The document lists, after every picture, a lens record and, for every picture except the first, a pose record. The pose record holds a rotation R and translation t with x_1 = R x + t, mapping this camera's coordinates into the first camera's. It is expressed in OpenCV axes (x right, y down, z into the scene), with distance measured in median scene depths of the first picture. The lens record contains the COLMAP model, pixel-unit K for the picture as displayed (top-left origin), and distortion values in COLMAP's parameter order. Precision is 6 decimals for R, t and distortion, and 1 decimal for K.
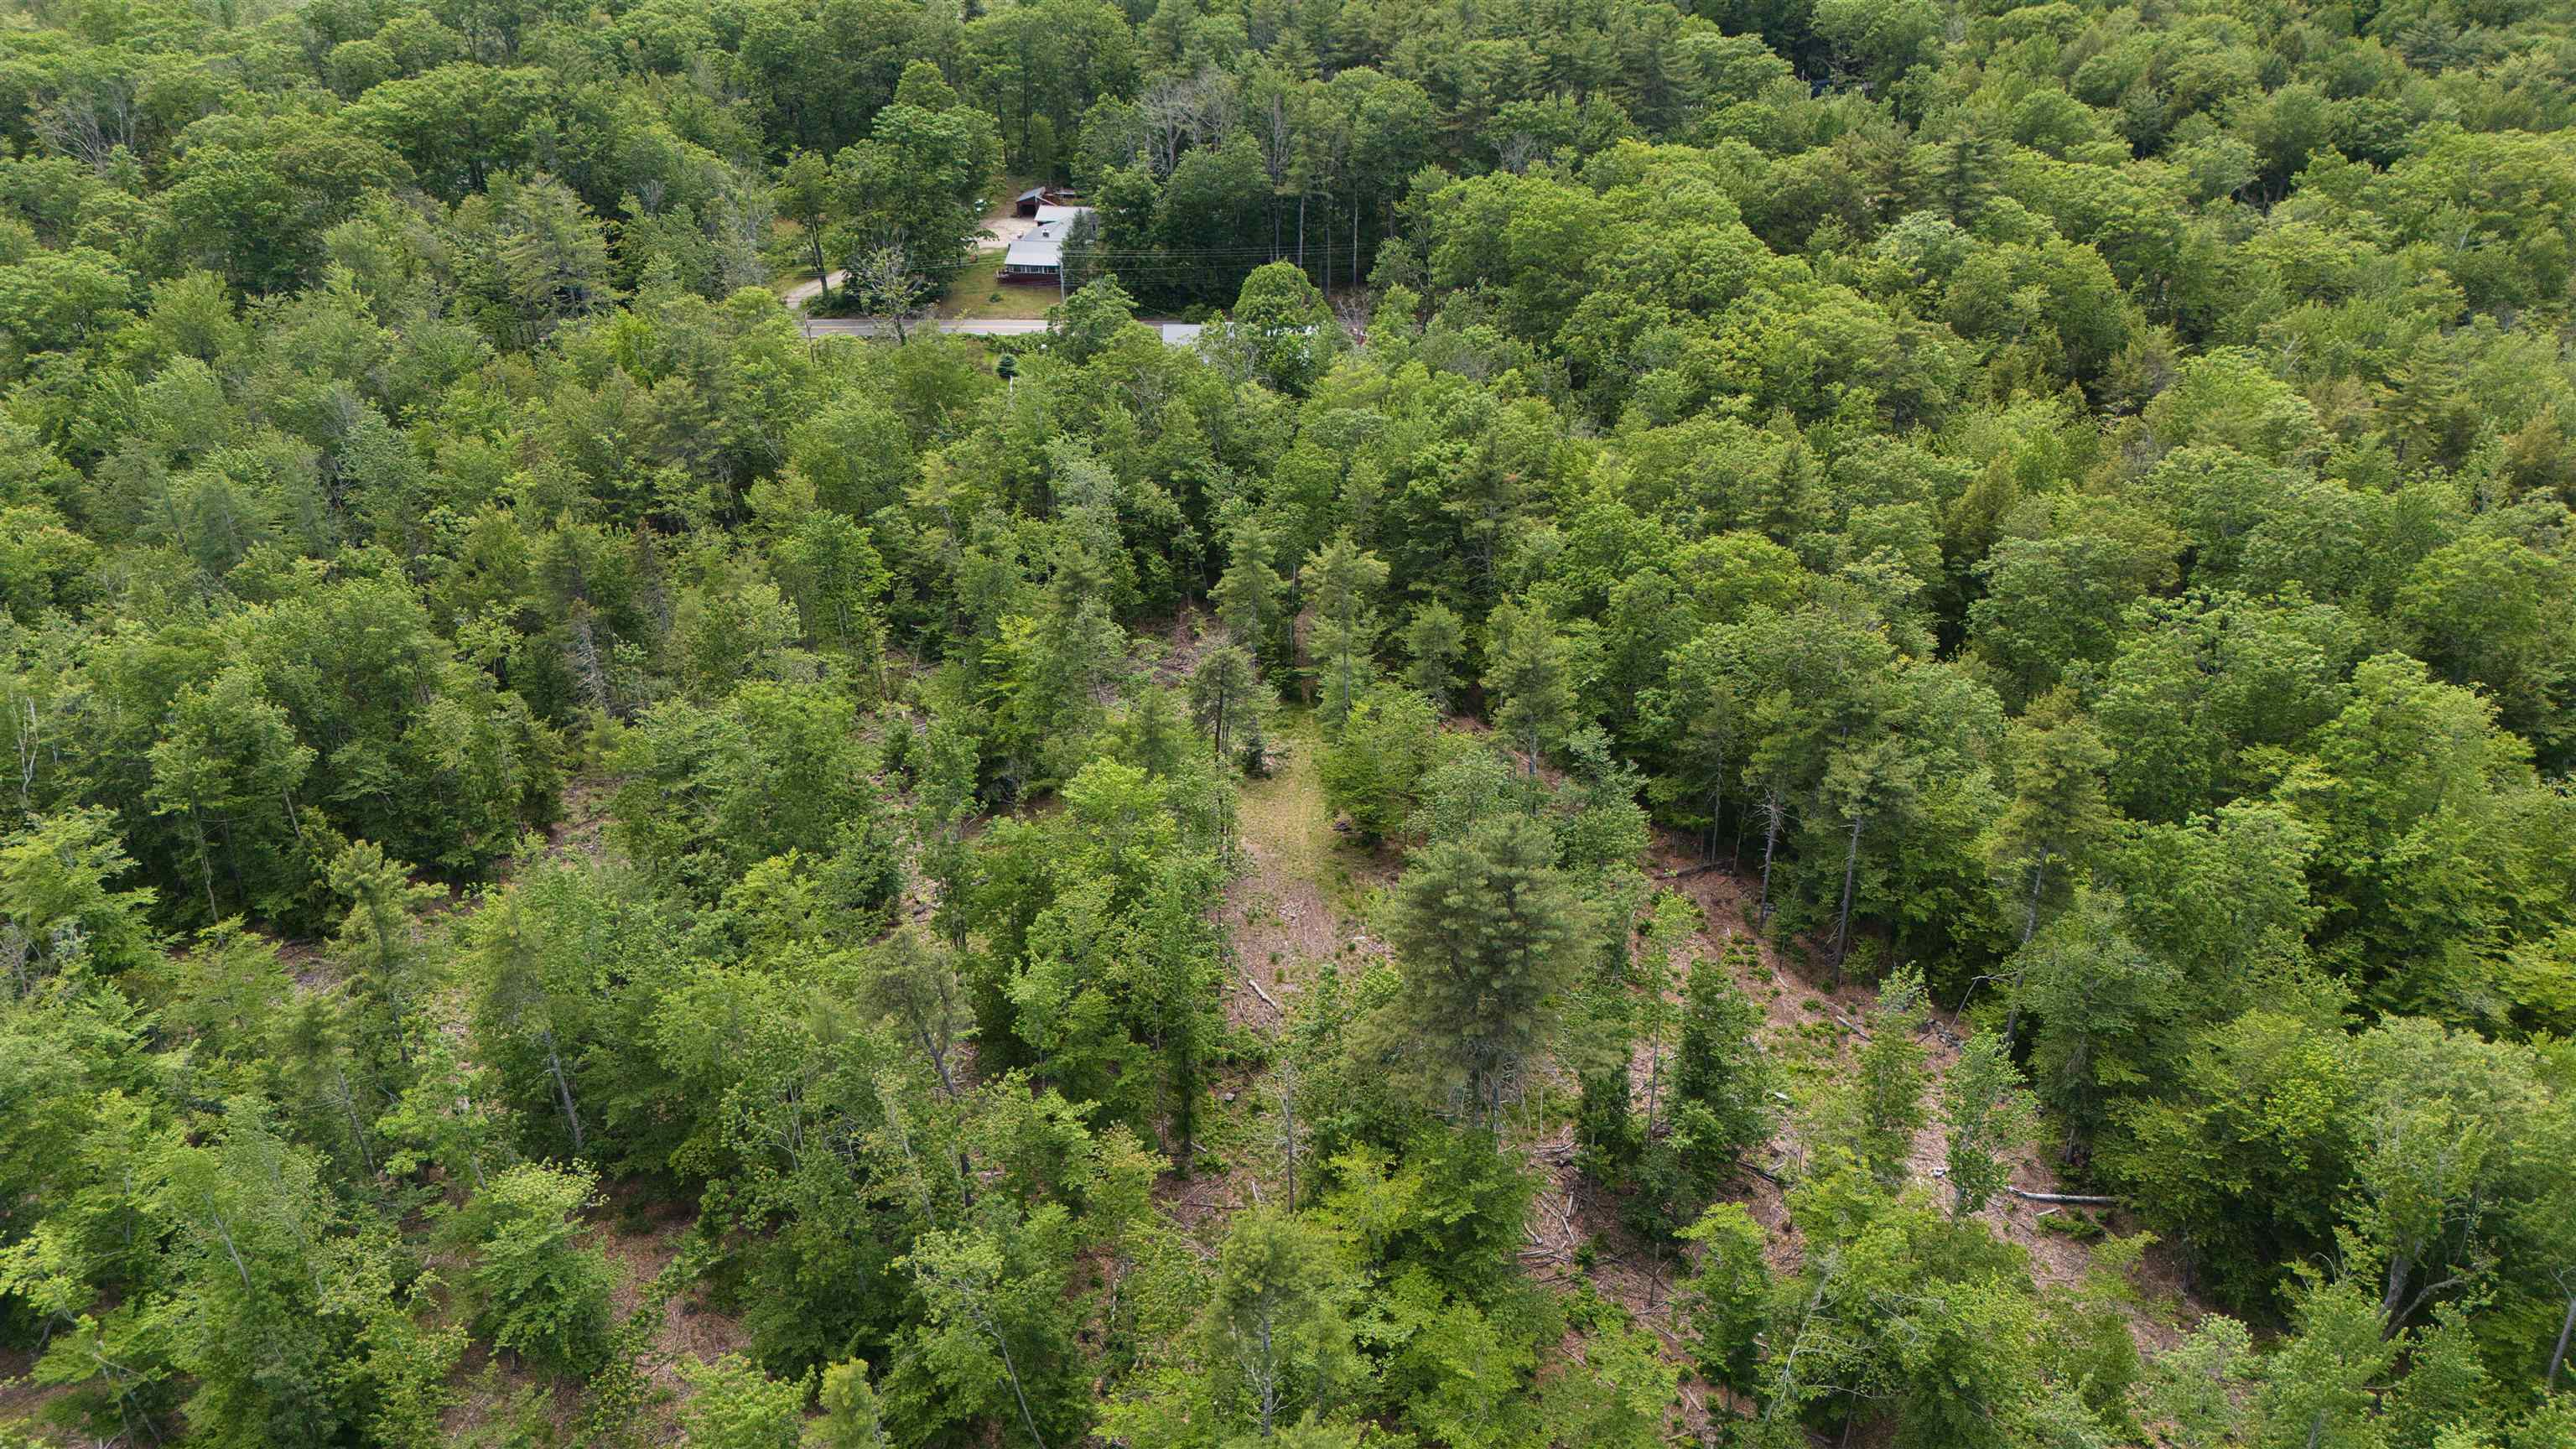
lens RADIAL K [[1860.3, 0, 1283.1], [0, 1860.3, 723.8], [0, 0, 1]] dist [-0.010331, -0.015477]
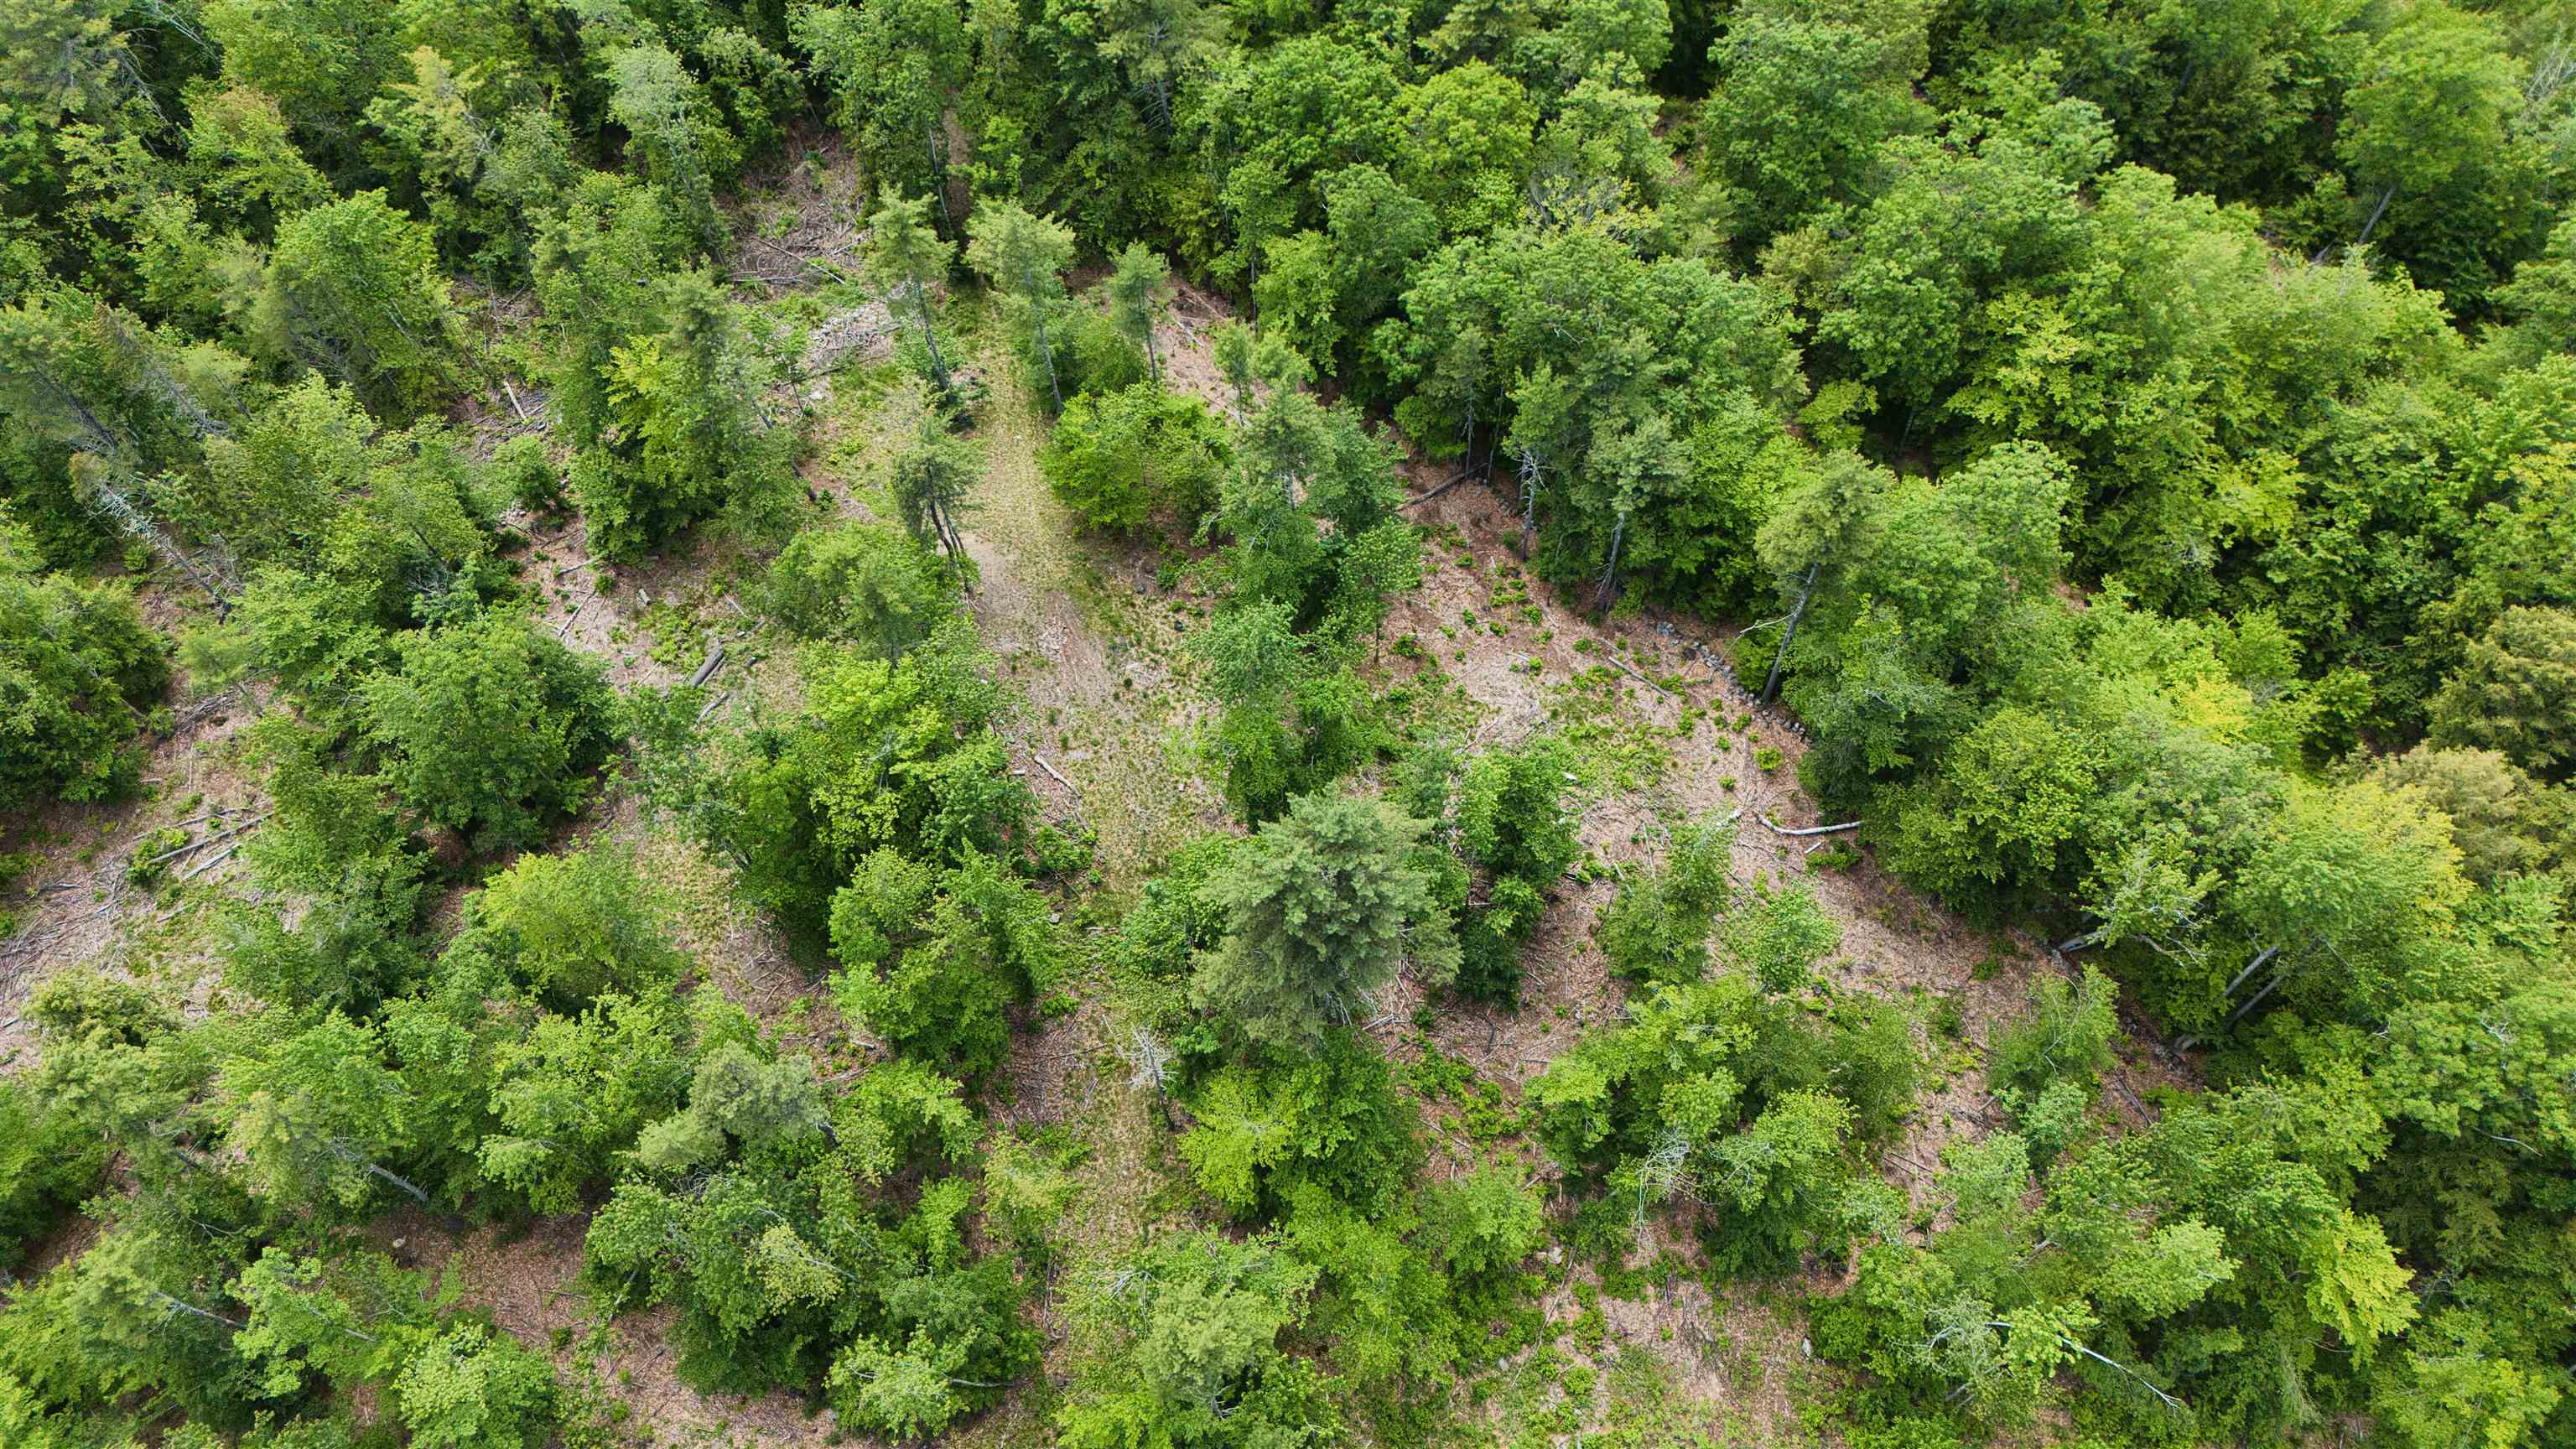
lens RADIAL K [[1860.3, 0, 1290.8], [0, 1860.3, 723.7], [0, 0, 1]] dist [-0.010331, -0.015477]
pose [[0.965051, -0.227734, 0.129668, -0.011502], [0.124394, 0.833583, 0.538206, -0.383762], [-0.230657, -0.503267, 0.832779, 0.171583]]
